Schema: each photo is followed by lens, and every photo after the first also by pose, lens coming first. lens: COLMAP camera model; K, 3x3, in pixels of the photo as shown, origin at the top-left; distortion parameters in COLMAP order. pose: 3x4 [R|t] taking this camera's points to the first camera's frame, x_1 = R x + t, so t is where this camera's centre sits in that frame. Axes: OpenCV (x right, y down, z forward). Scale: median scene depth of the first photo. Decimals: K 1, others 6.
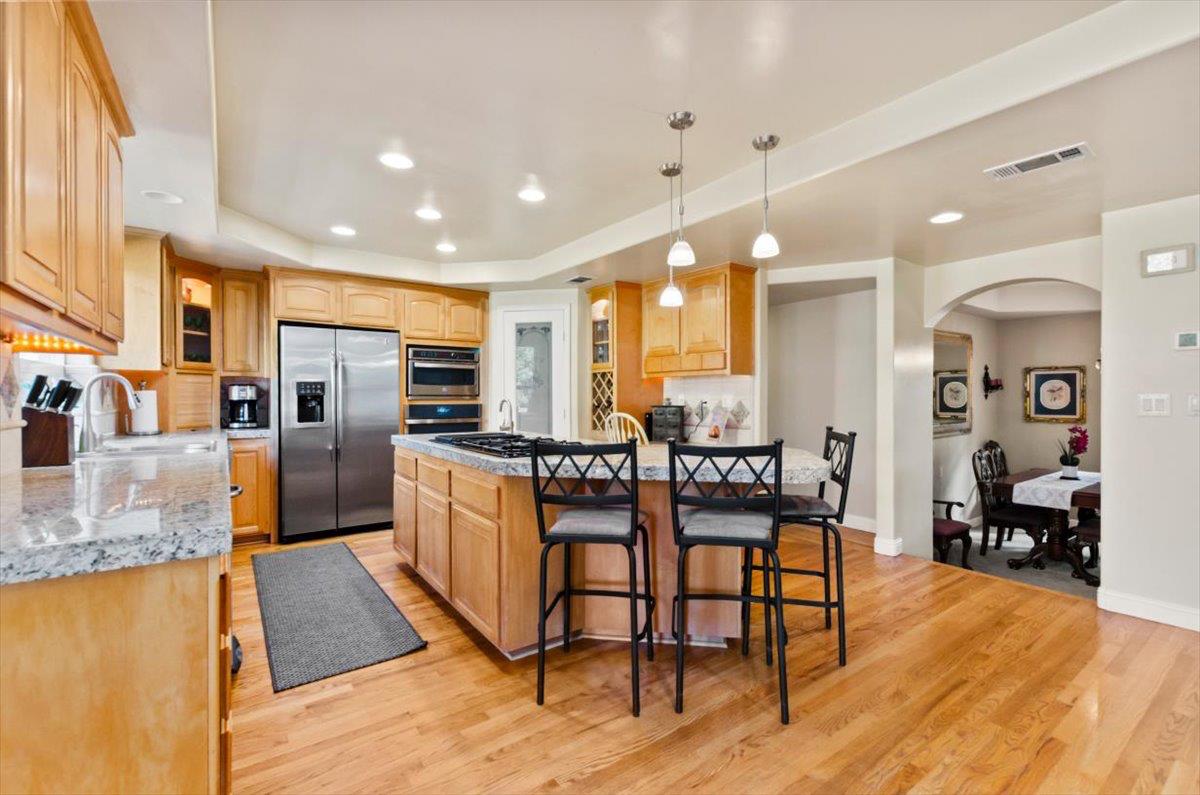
lens RADIAL K [[524.0, 0, 605.4], [0, 524.0, 398.0], [0, 0, 1]] dist [-0.002040, -0.000564]
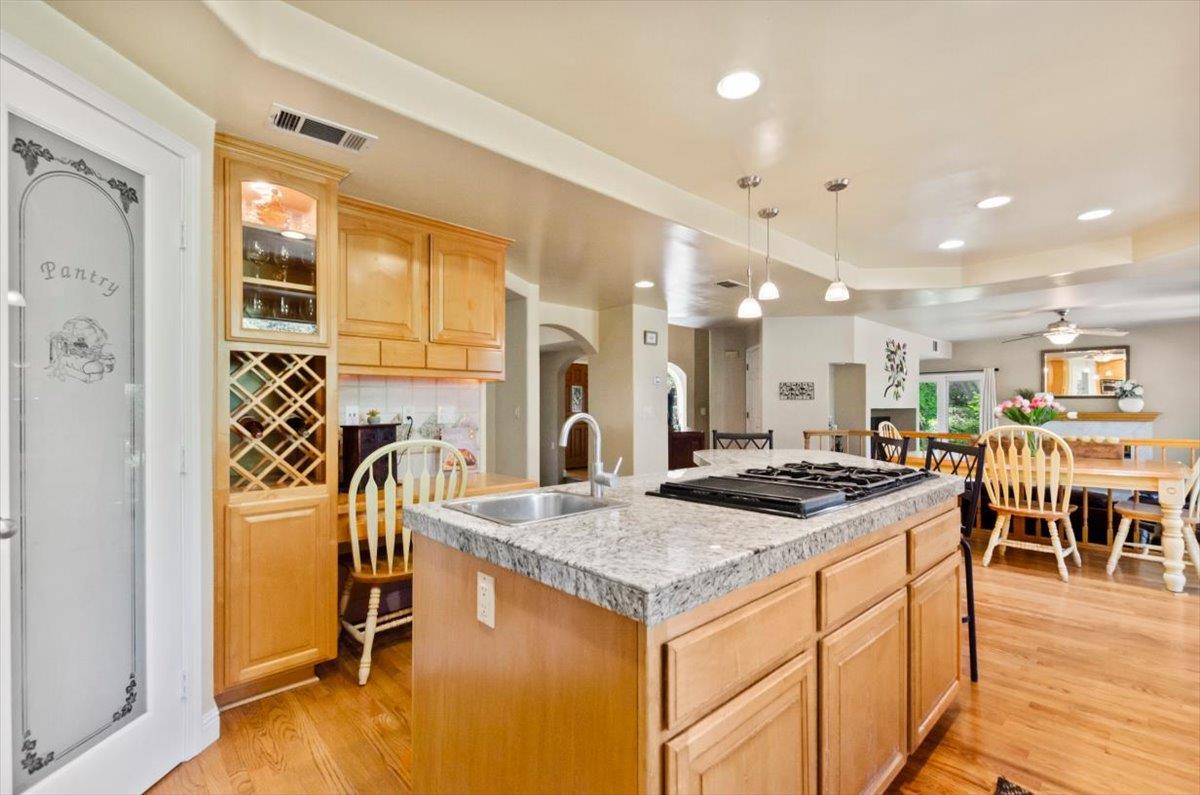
lens RADIAL K [[524.0, 0, 605.4], [0, 524.0, 398.0], [0, 0, 1]] dist [-0.002040, -0.000564]
pose [[-0.134402, 0.013512, 0.990835, -0.921312], [0.005190, 0.999903, -0.012931, -0.011102], [-0.990913, 0.003405, -0.134459, 1.562889]]
